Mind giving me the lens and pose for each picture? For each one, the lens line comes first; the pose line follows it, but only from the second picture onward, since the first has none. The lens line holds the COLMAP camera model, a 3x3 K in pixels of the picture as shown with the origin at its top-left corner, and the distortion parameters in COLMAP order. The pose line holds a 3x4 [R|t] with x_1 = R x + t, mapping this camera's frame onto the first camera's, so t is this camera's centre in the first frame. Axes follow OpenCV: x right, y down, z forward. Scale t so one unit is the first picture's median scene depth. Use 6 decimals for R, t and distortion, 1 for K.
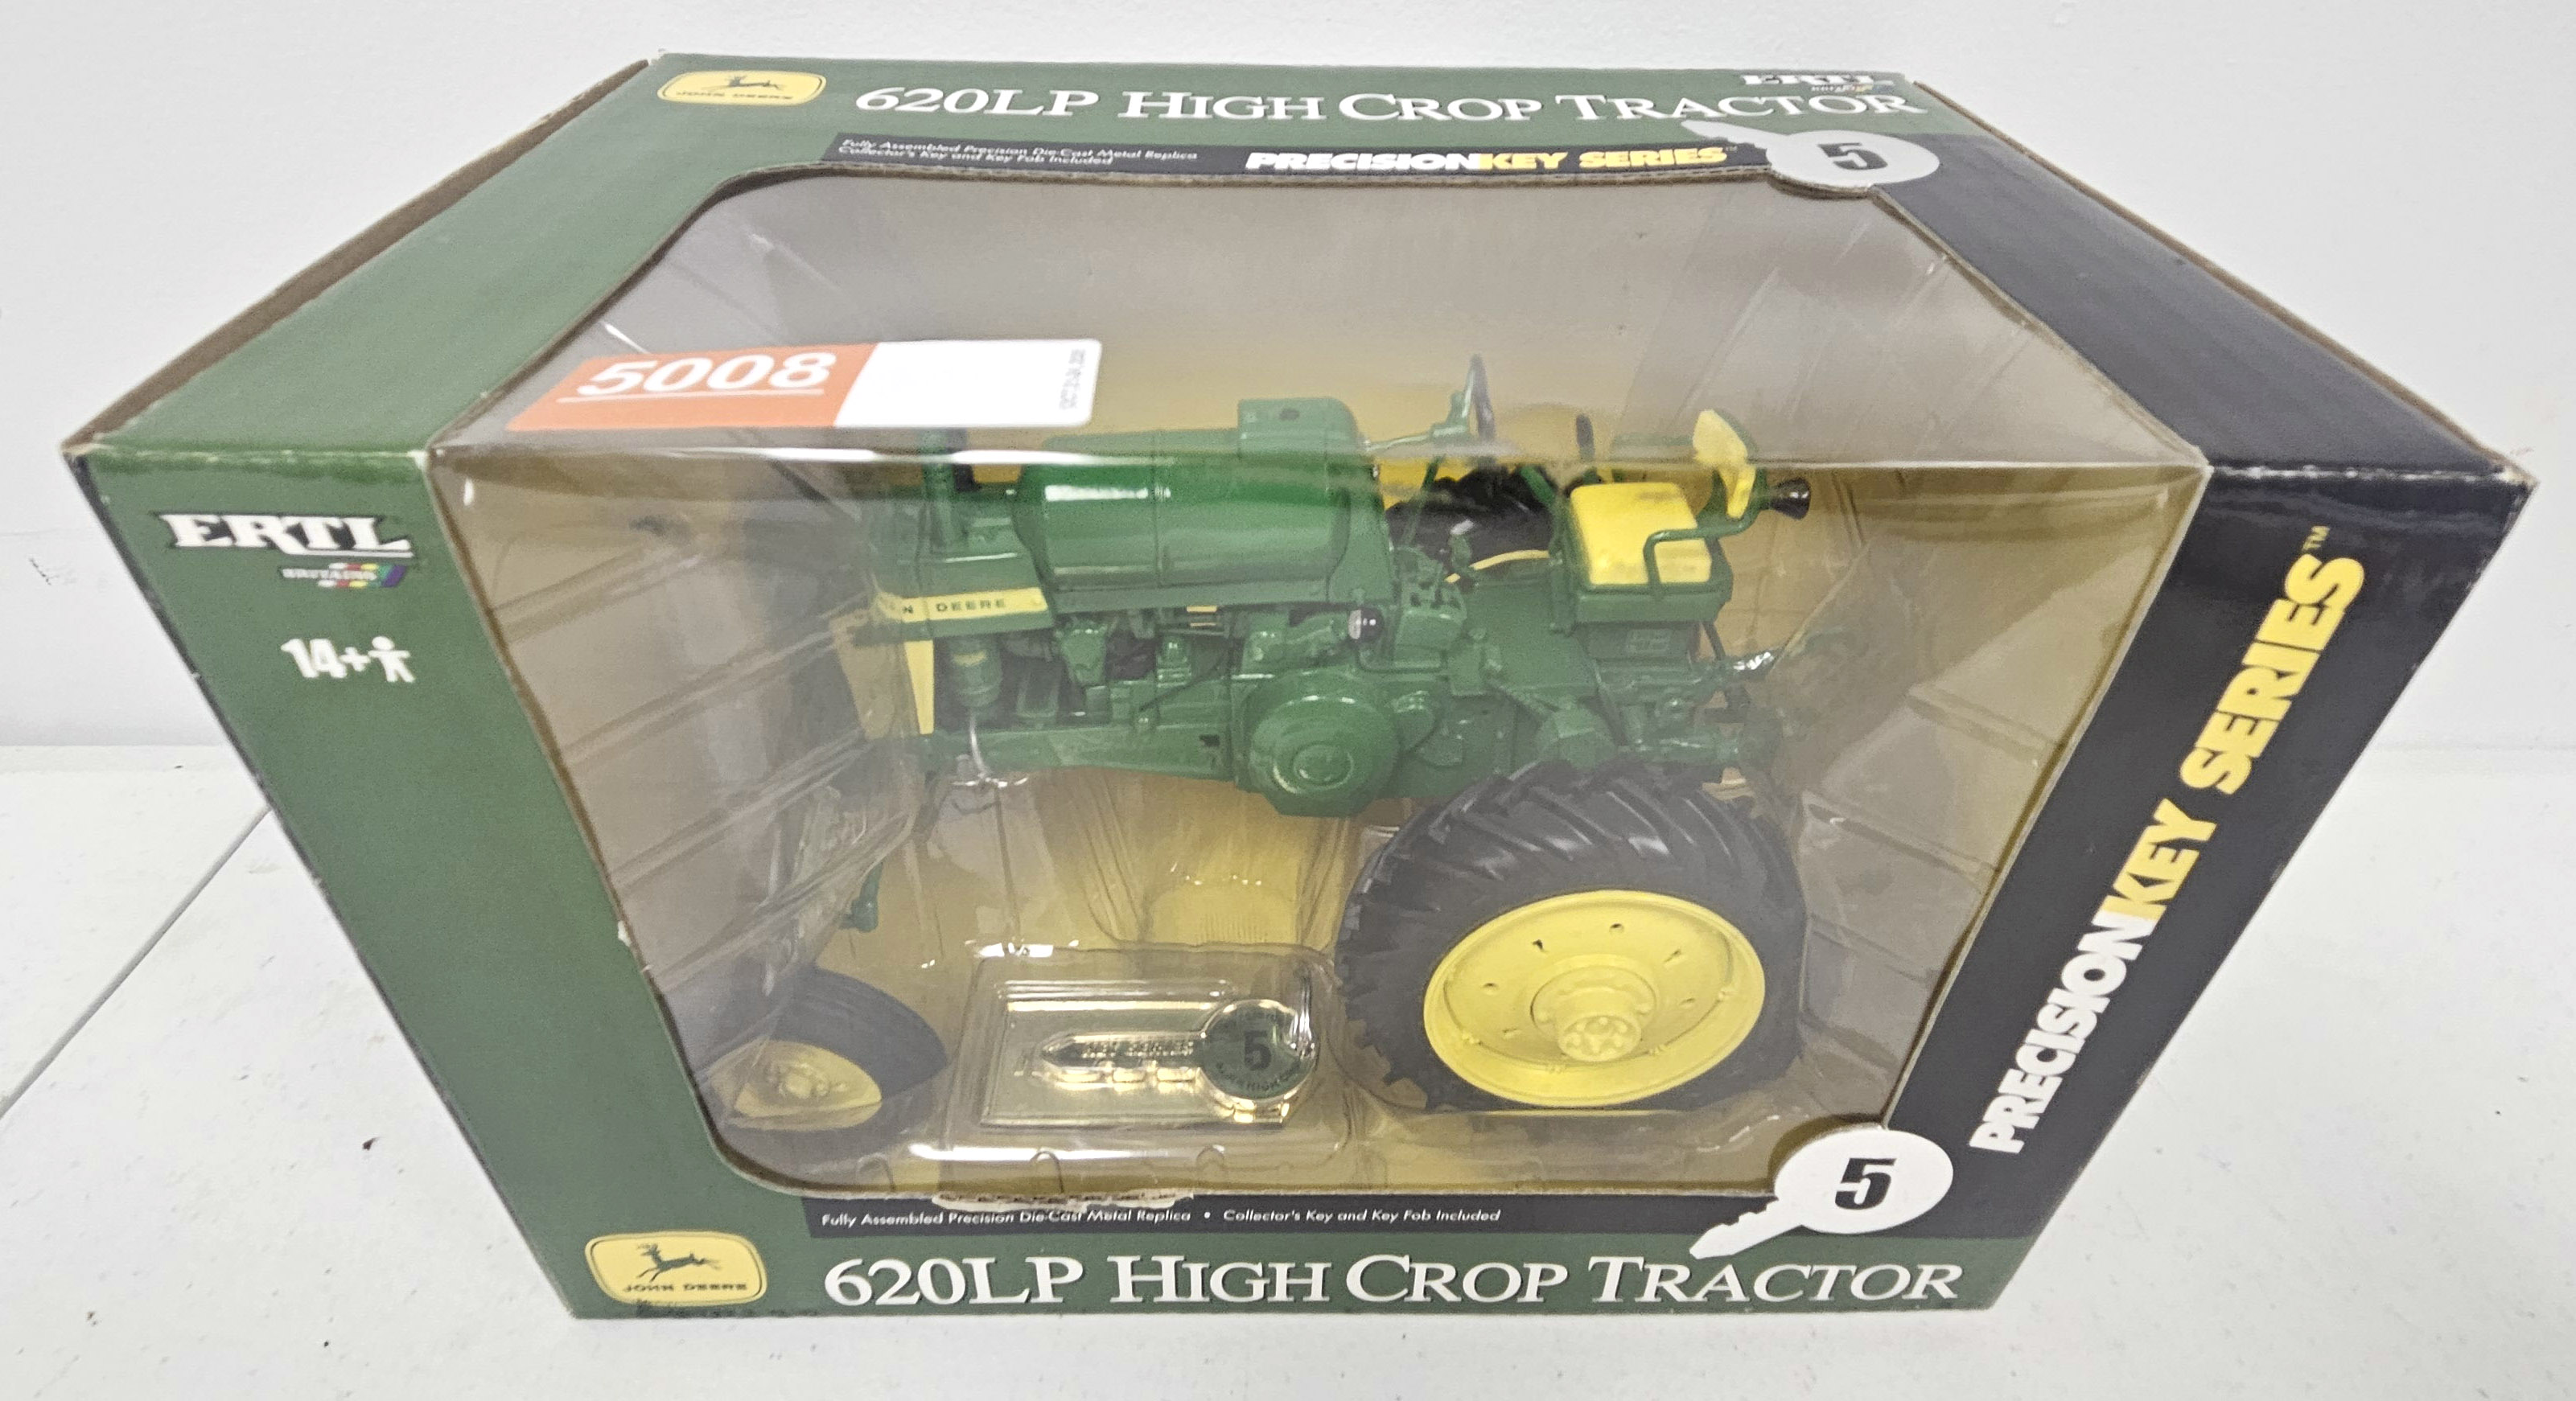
lens RADIAL K [[1325.6, 0, 1282.2], [0, 1325.6, 631.8], [0, 0, 1]] dist [-0.001725, -0.000485]
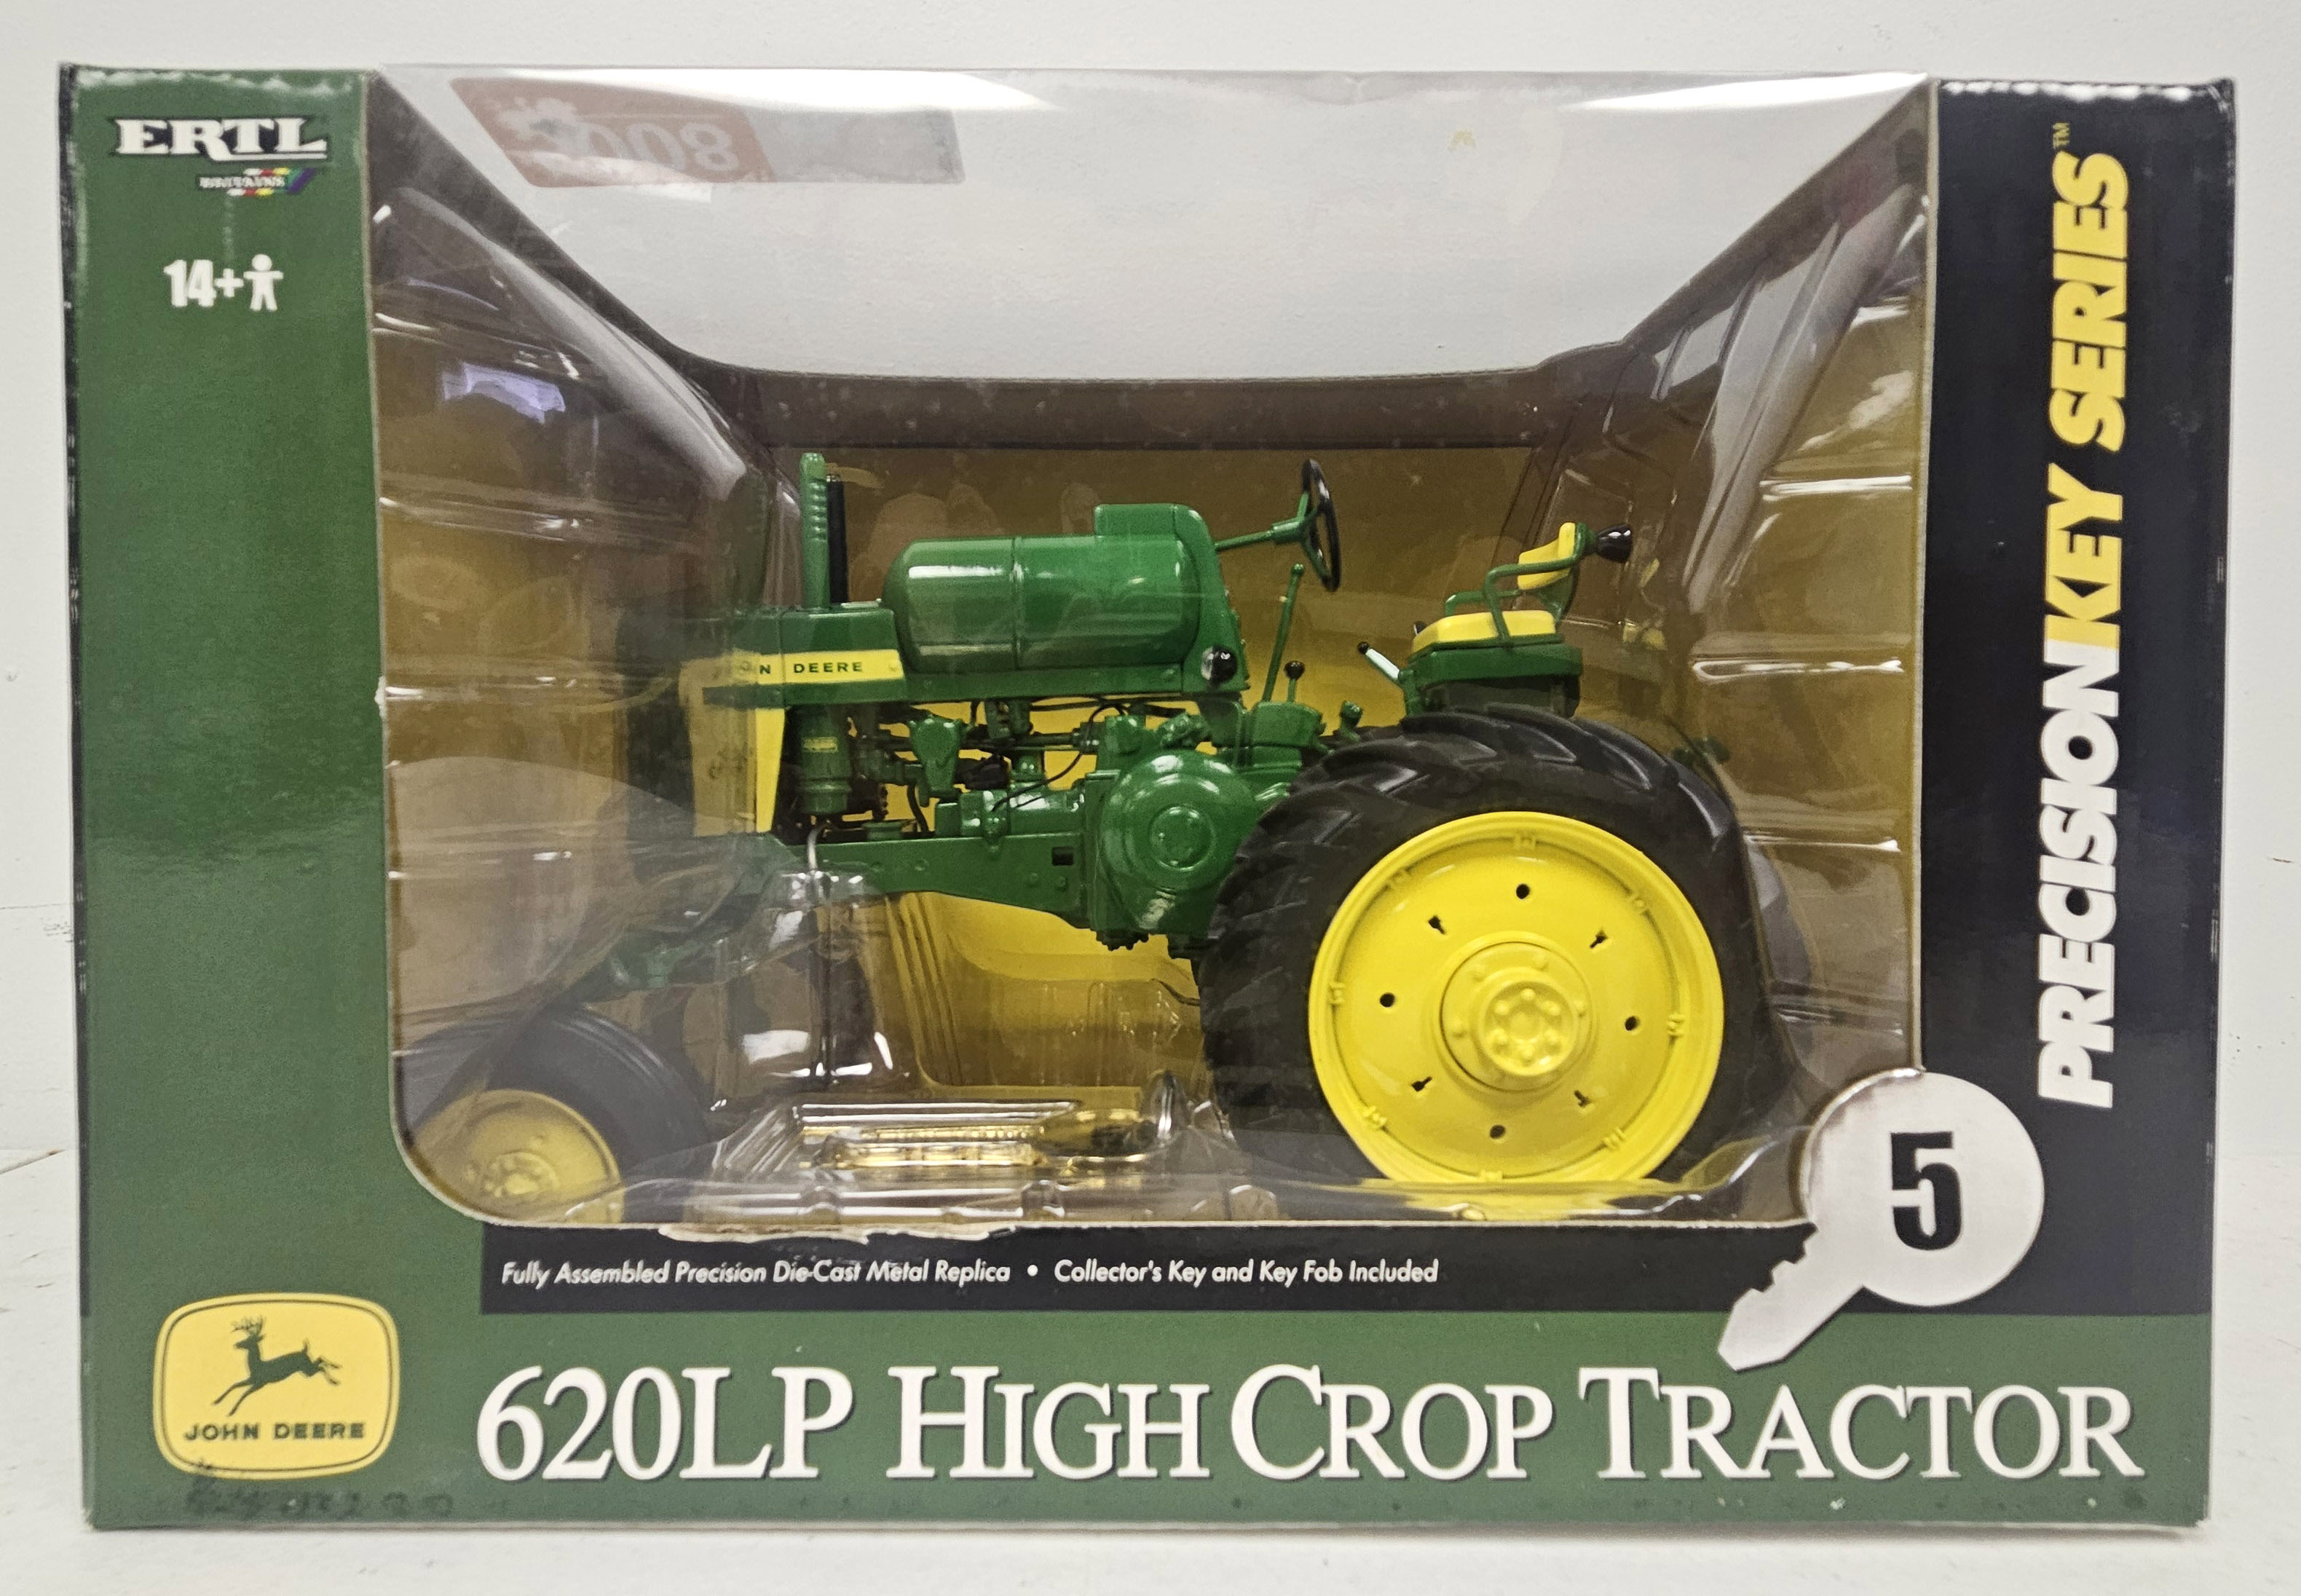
lens RADIAL K [[1208.5, 0, 1150.5], [0, 1208.5, 798.0], [0, 0, 1]] dist [-0.002382, 0.003468]
pose [[0.999751, -0.019533, -0.010785, 0.019737], [0.009832, 0.819565, -0.572902, 0.593178], [0.020030, 0.572653, 0.819553, 0.303794]]
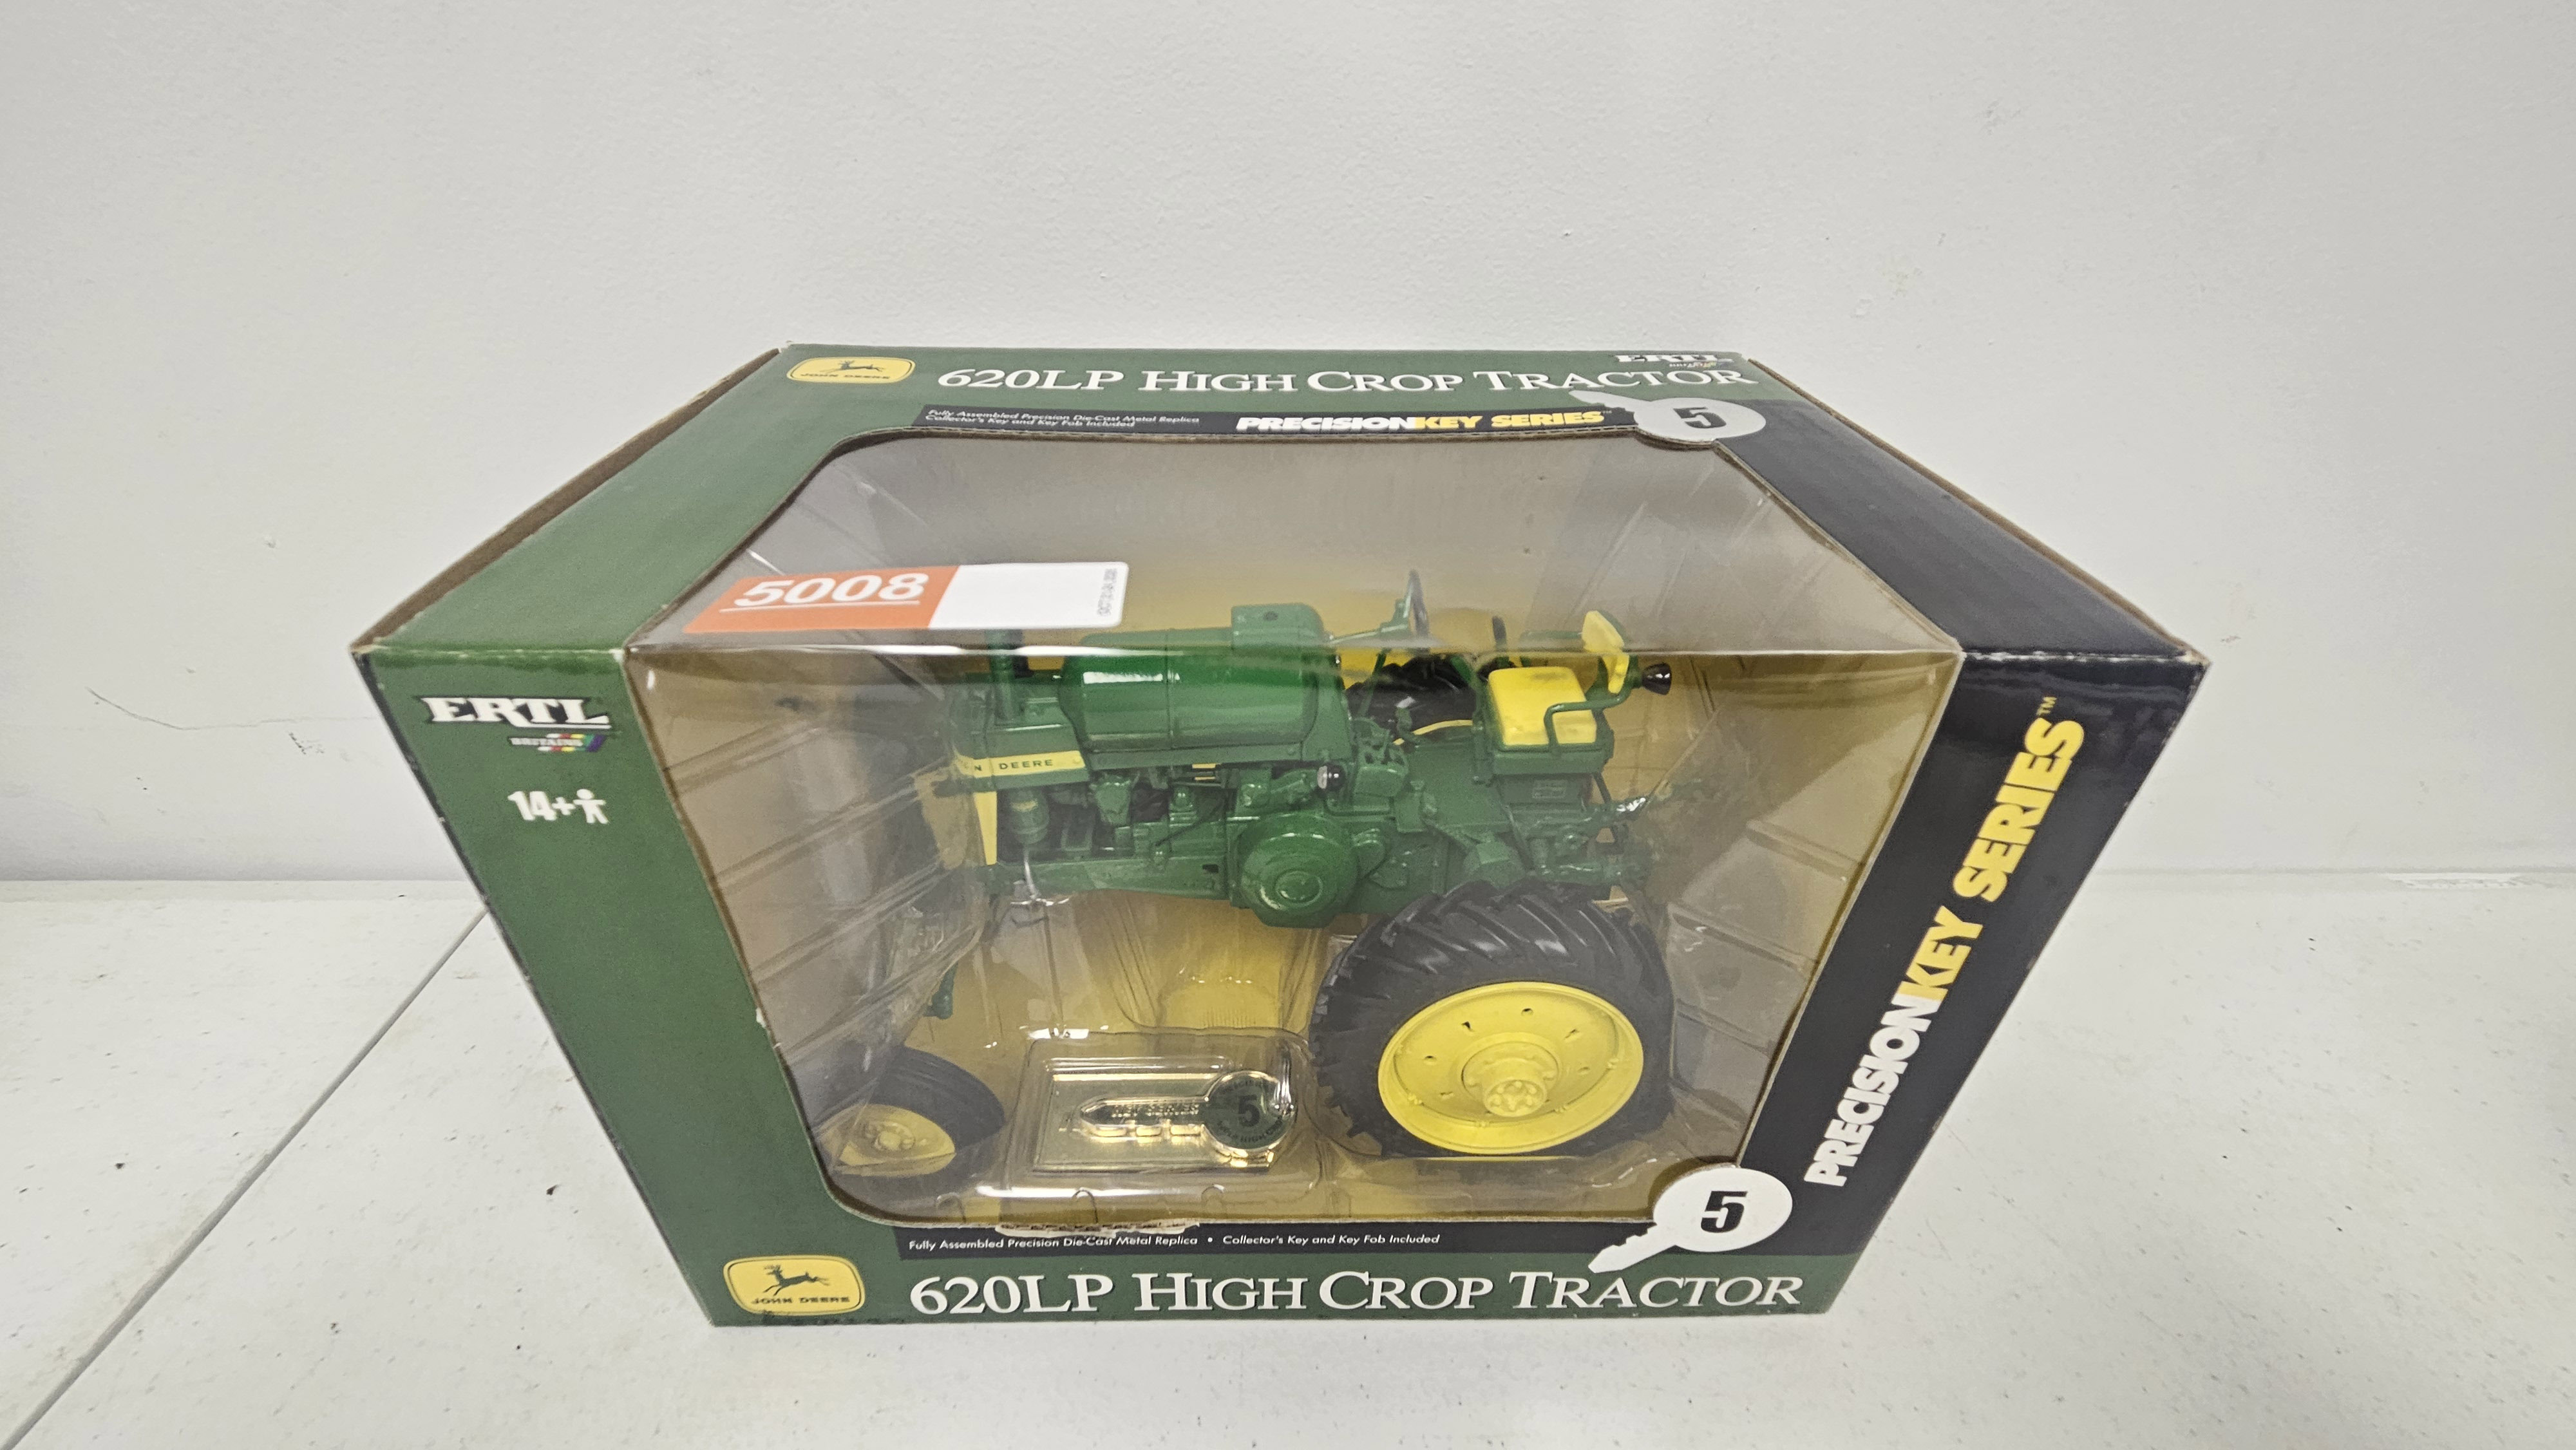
lens RADIAL K [[1057.5, 0, 1265.8], [0, 1057.5, 750.7], [0, 0, 1]] dist [-0.000866, -0.000406]
pose [[0.999983, -0.005887, -0.000575, 0.000375], [0.005863, 0.999392, -0.034377, 0.003706], [0.000777, 0.034373, 0.999409, -0.035083]]
